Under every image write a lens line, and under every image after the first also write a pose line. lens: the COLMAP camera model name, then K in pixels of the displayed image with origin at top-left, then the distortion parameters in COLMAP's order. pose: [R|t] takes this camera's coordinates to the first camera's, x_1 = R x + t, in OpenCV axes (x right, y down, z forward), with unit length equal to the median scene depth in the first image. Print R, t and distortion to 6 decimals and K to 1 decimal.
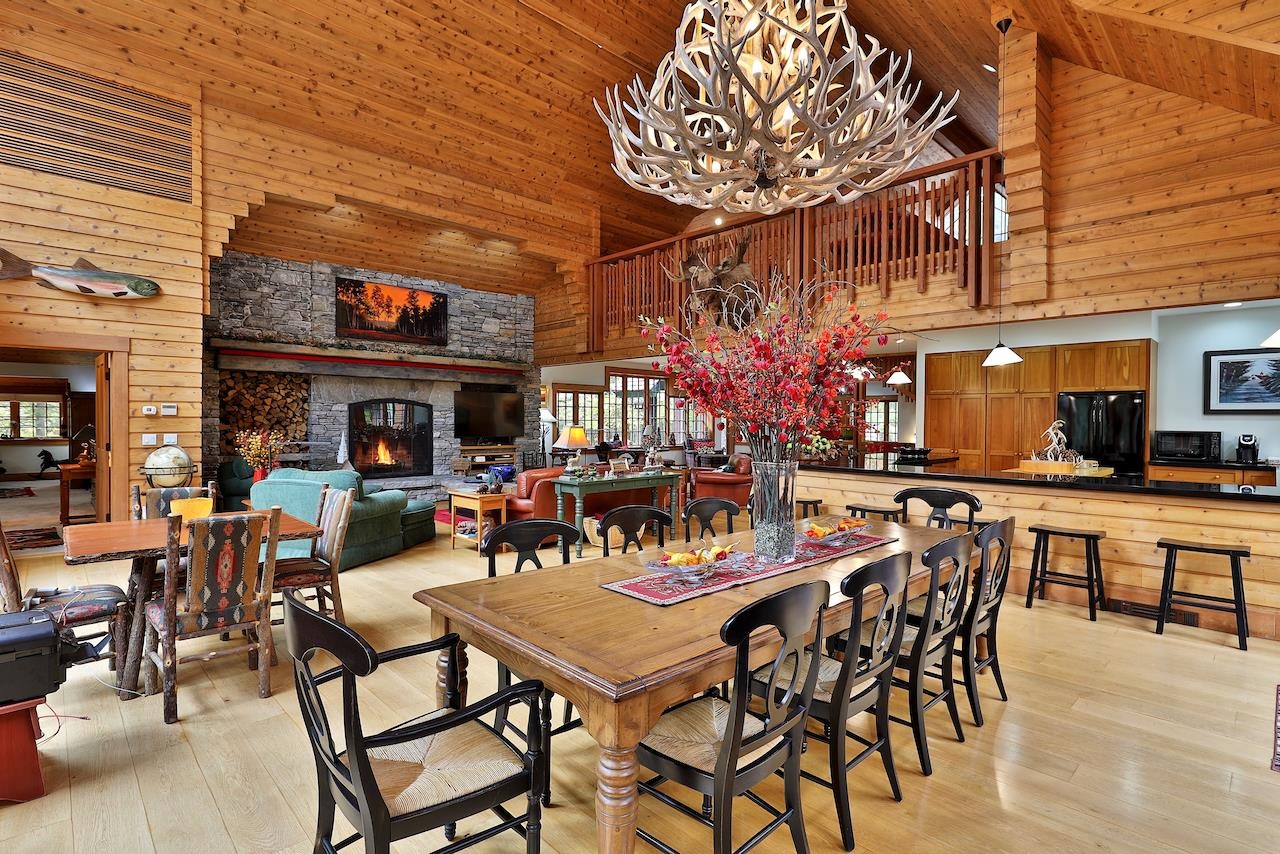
lens RADIAL K [[615.4, 0, 641.7], [0, 615.4, 426.6], [0, 0, 1]] dist [-0.000606, -0.000798]
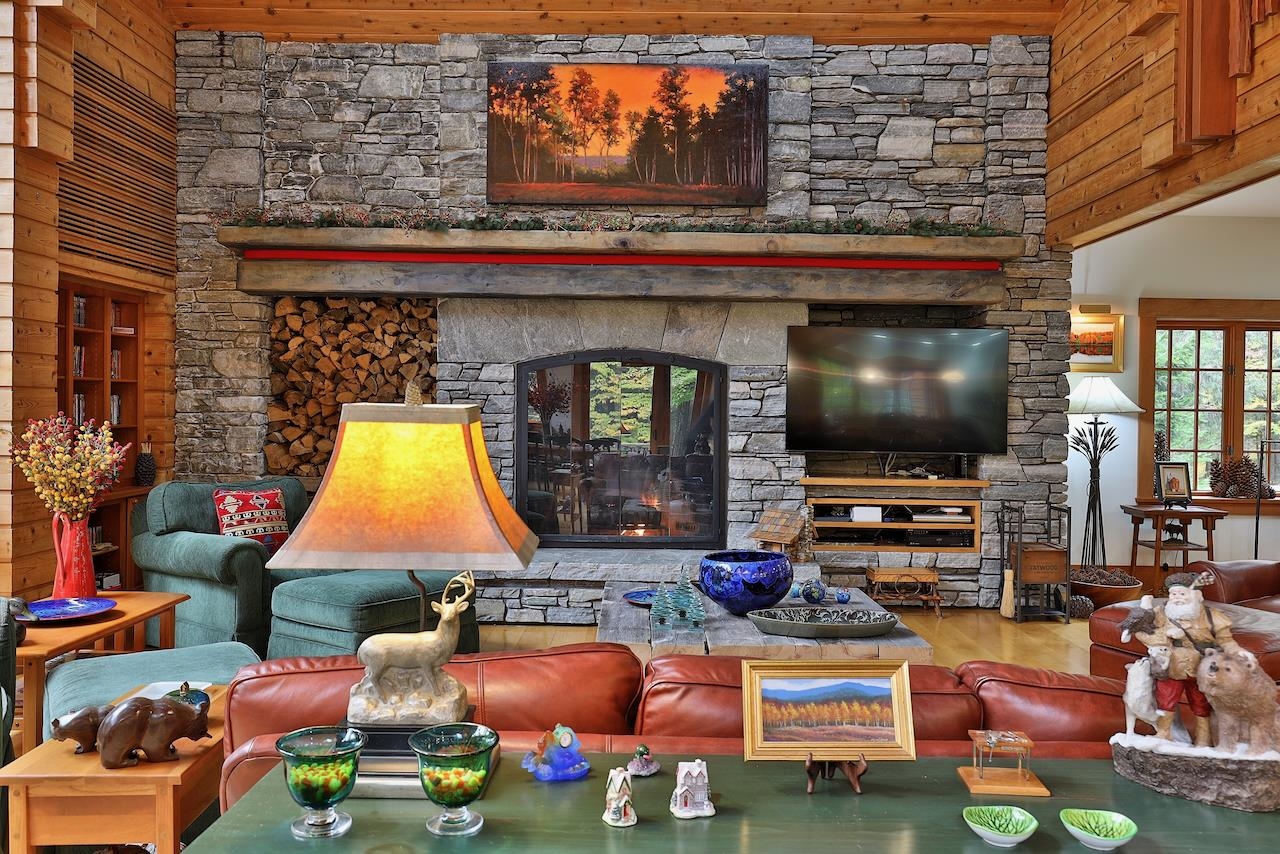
lens RADIAL K [[991.3, 0, 642.5], [0, 991.3, 421.5], [0, 0, 1]] dist [0.006073, -0.012090]
pose [[0.715885, 0.011348, -0.698126, 0.053215], [-0.016534, 0.999863, -0.000702, 0.001317], [0.698023, 0.012046, 0.715974, 0.549436]]
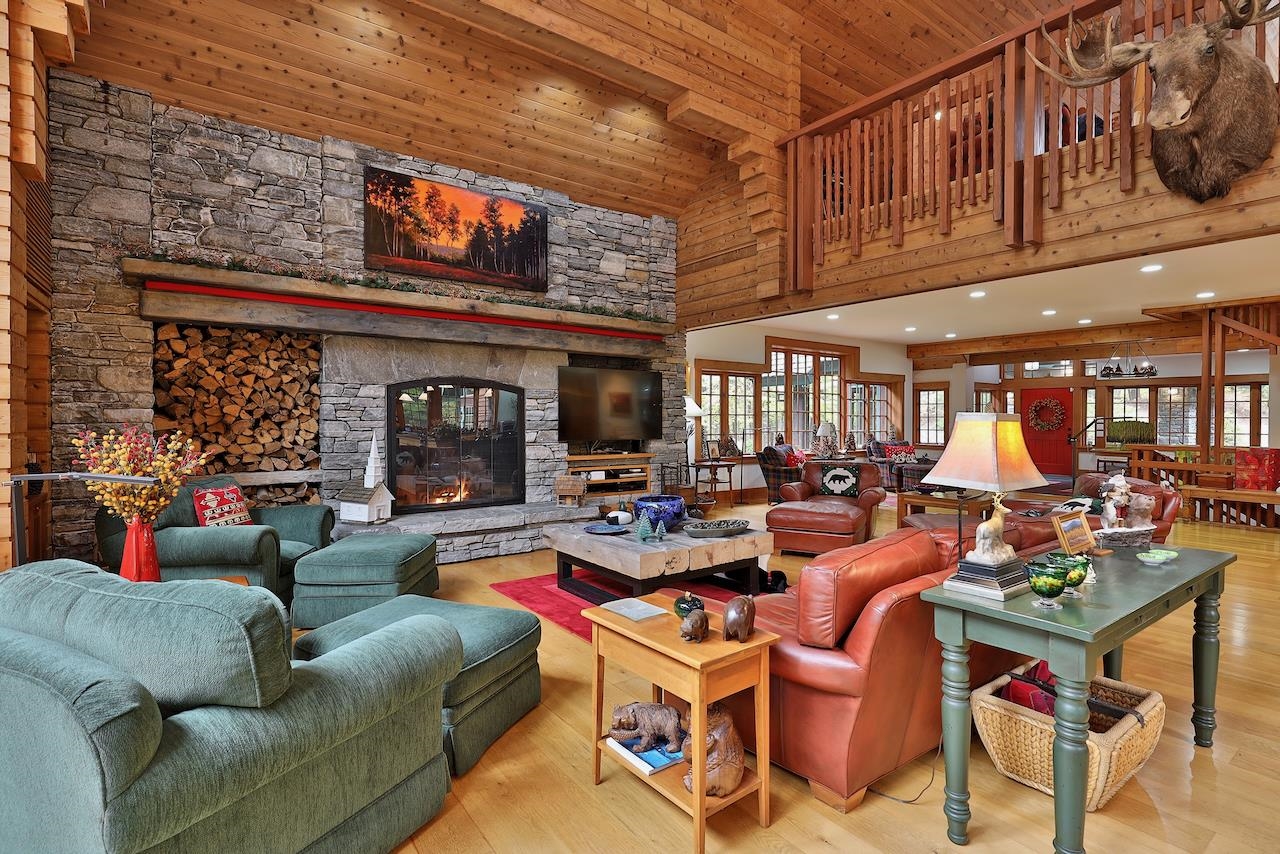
lens RADIAL K [[615.4, 0, 642.3], [0, 615.4, 424.5], [0, 0, 1]] dist [-0.000606, -0.000798]
pose [[0.991708, -0.003159, -0.128470, -0.151888], [0.002790, 0.999991, -0.003053, 0.002947], [0.128479, 0.002670, 0.991709, 0.427662]]
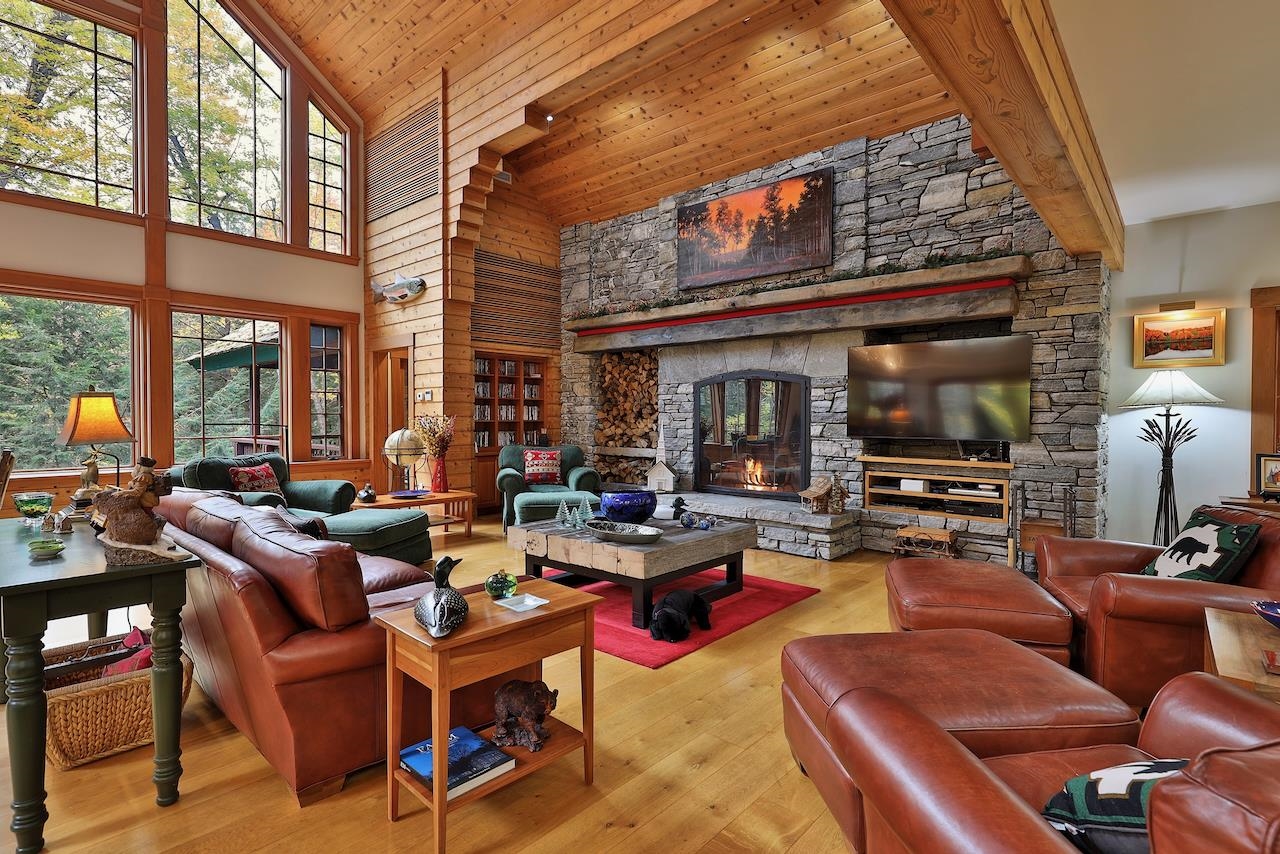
lens RADIAL K [[615.4, 0, 644.1], [0, 615.4, 424.8], [0, 0, 1]] dist [-0.000606, -0.000798]
pose [[0.080597, 0.005575, -0.996731, 0.212789], [-0.017014, 0.999846, 0.004217, 0.008524], [0.996602, 0.016618, 0.080680, 0.843102]]
